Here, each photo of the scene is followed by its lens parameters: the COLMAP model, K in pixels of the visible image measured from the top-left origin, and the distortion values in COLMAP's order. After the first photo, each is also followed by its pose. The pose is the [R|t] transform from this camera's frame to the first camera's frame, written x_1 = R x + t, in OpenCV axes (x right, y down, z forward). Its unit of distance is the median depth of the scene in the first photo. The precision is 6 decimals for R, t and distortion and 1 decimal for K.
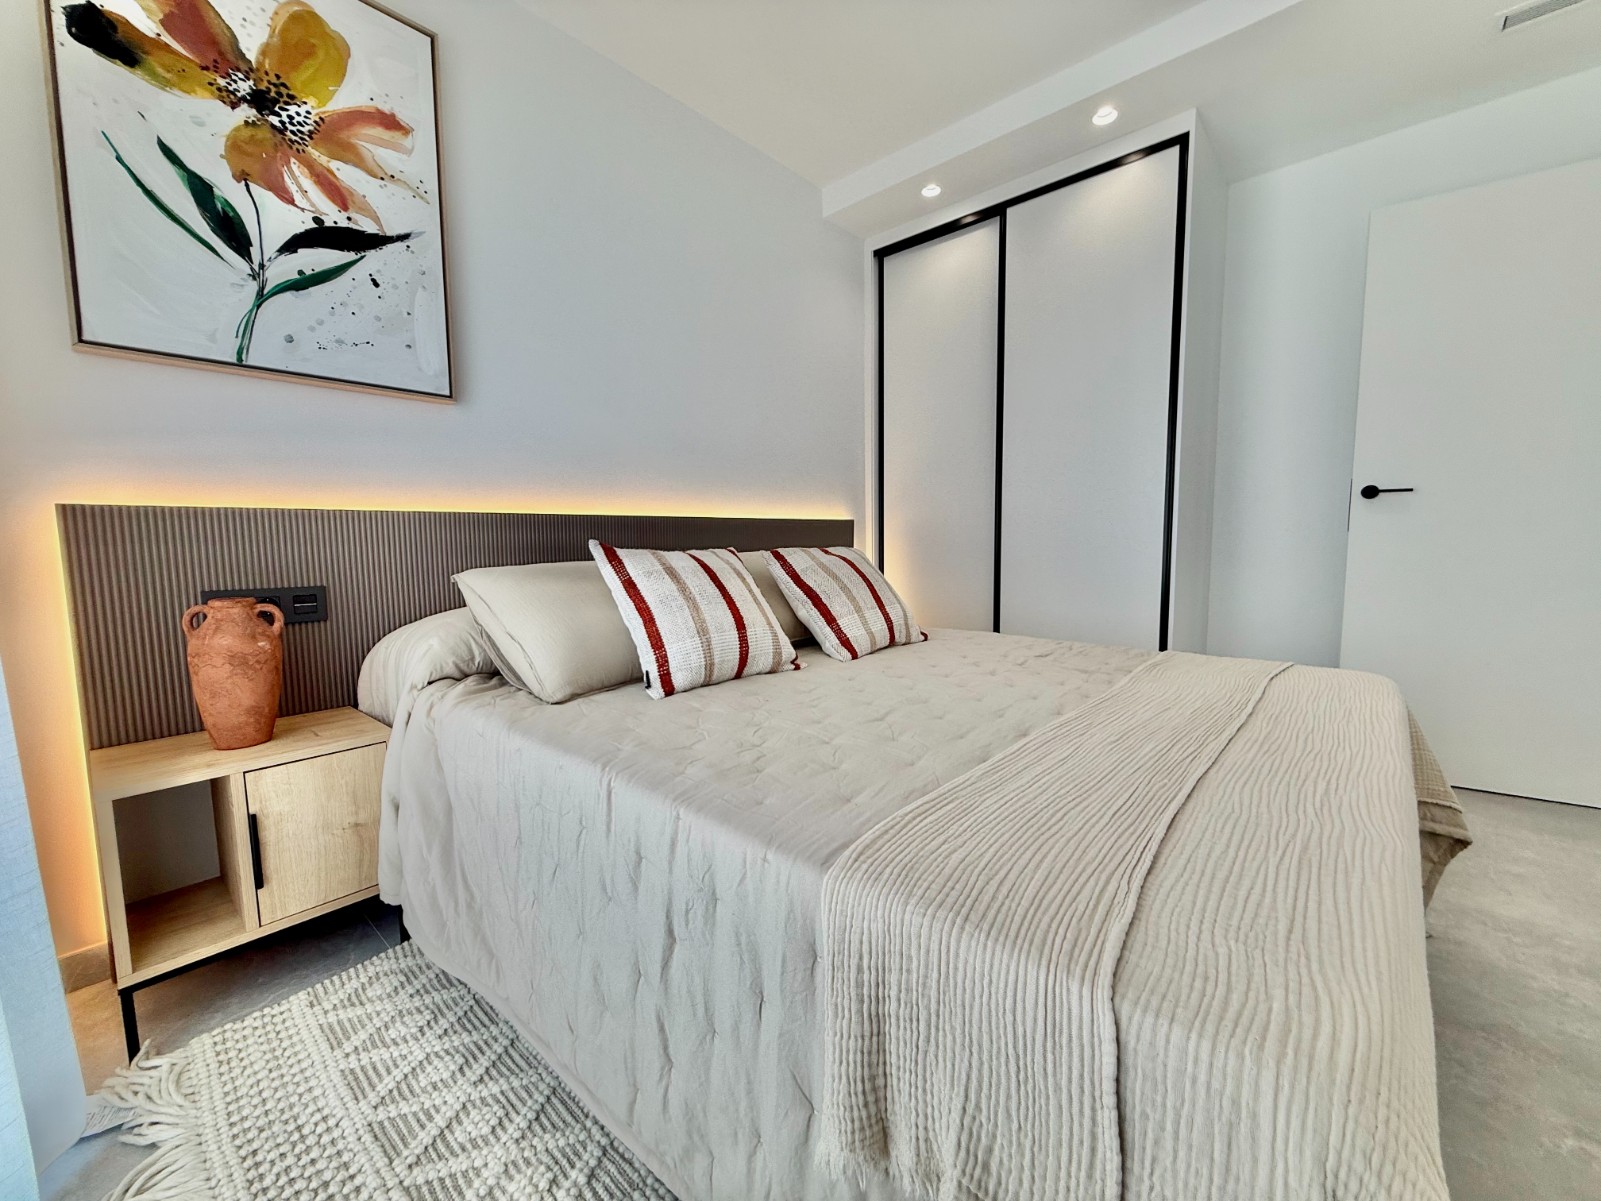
lens RADIAL K [[637.5, 0, 792.6], [0, 637.5, 599.0], [0, 0, 1]] dist [-0.000410, -0.000156]
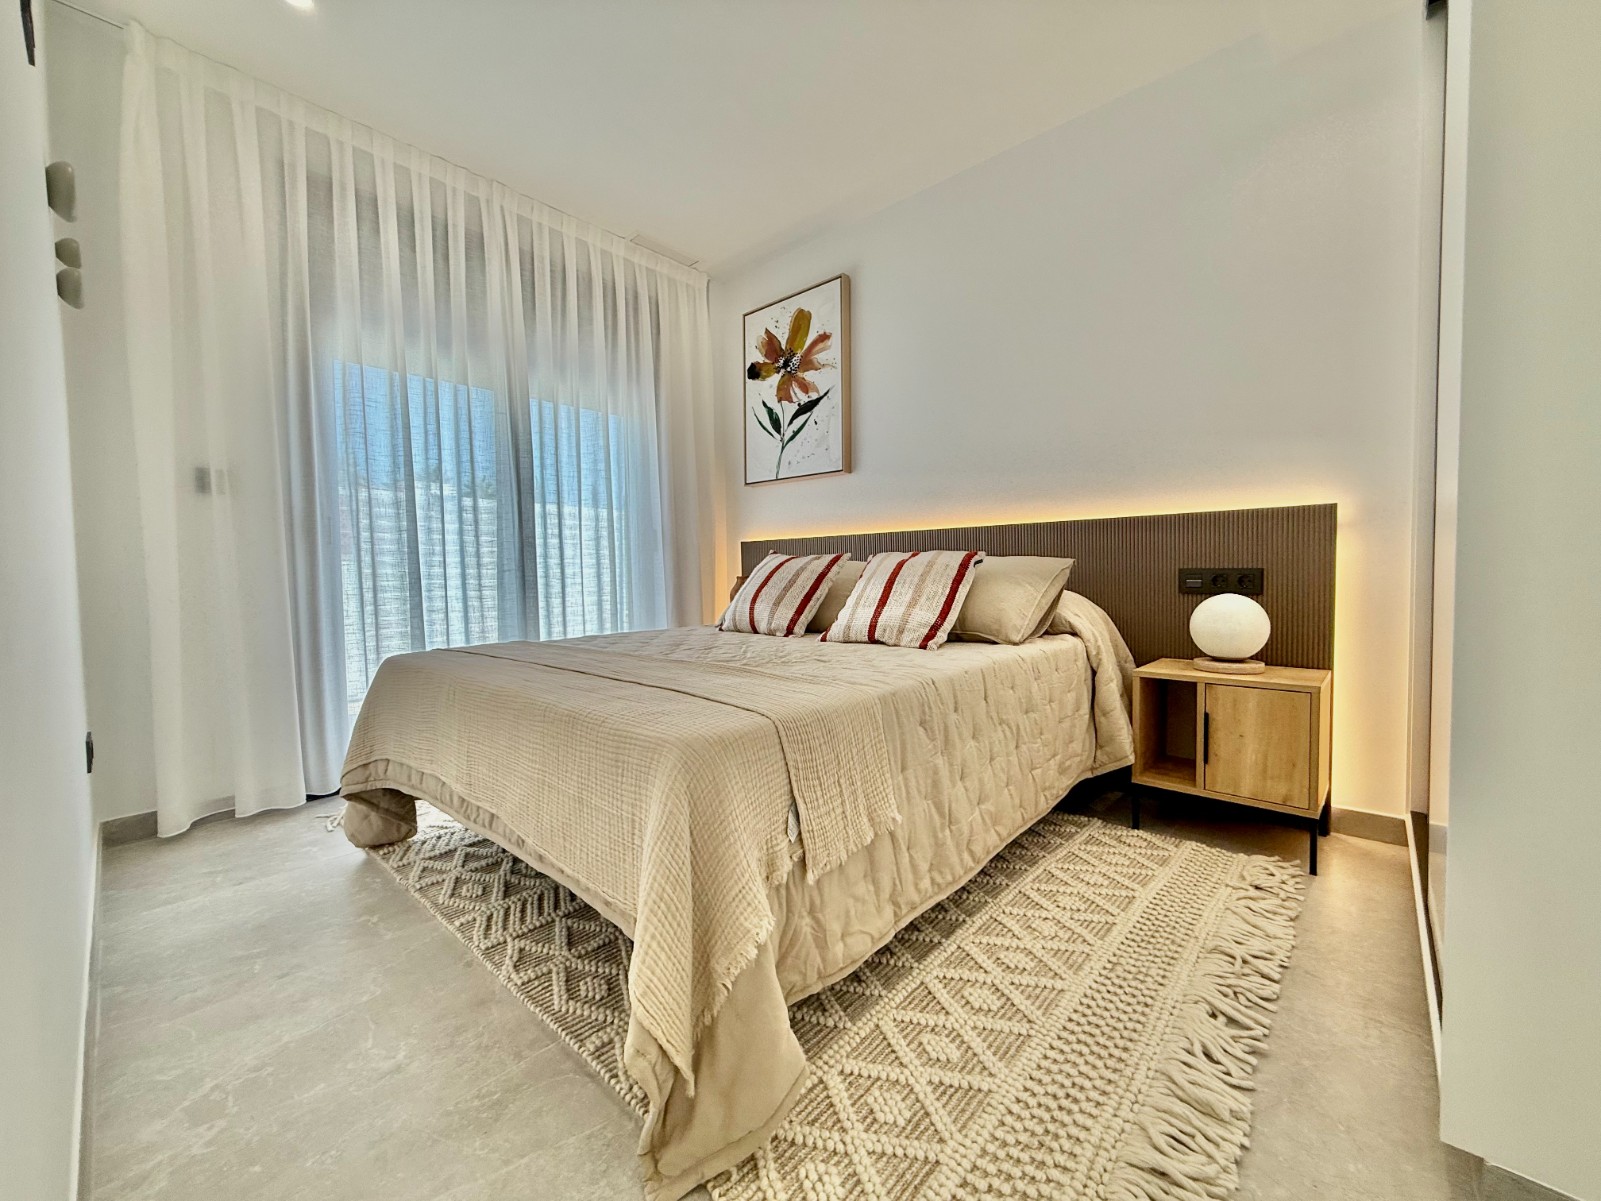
lens RADIAL K [[637.5, 0, 792.6], [0, 637.5, 599.0], [0, 0, 1]] dist [-0.000410, -0.000156]
pose [[0.003123, 0.058083, -0.998307, 1.472859], [-0.079813, 0.995141, 0.057649, -0.060921], [0.996805, 0.079497, 0.007744, 1.028771]]
